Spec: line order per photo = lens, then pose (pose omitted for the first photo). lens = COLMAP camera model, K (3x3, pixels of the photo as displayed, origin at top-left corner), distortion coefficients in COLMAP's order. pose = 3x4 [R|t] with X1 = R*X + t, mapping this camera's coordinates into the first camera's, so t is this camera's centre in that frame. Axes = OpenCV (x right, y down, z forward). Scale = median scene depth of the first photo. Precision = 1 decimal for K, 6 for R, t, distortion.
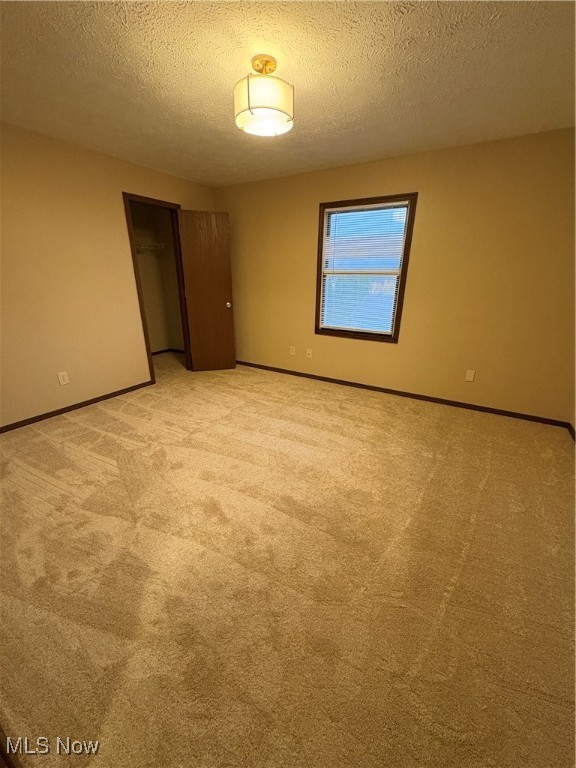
lens RADIAL K [[308.7, 0, 289.7], [0, 308.7, 384.9], [0, 0, 1]] dist [-0.001304, -0.000131]
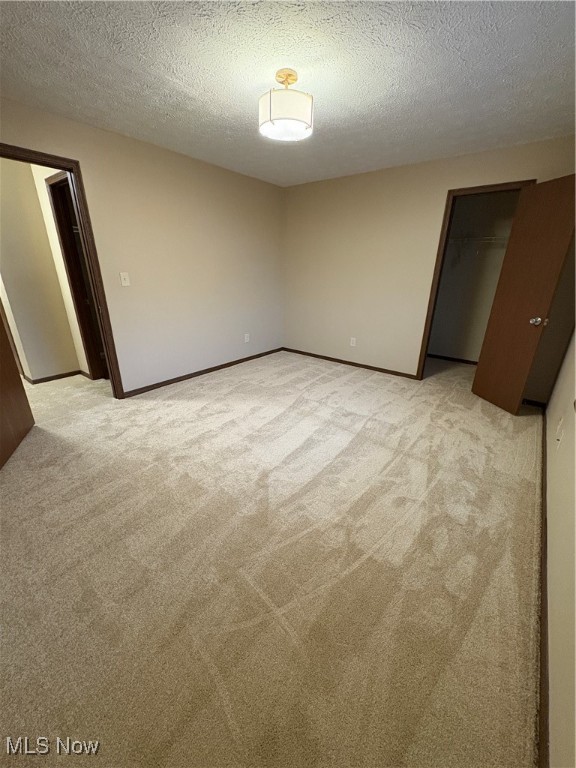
lens RADIAL K [[308.7, 0, 287.7], [0, 308.7, 385.0], [0, 0, 1]] dist [-0.001304, -0.000131]
pose [[-0.139896, 0.341522, -0.929404, 0.690053], [-0.349161, 0.861324, 0.369062, -0.261950], [0.926561, 0.376142, -0.001250, 0.747652]]
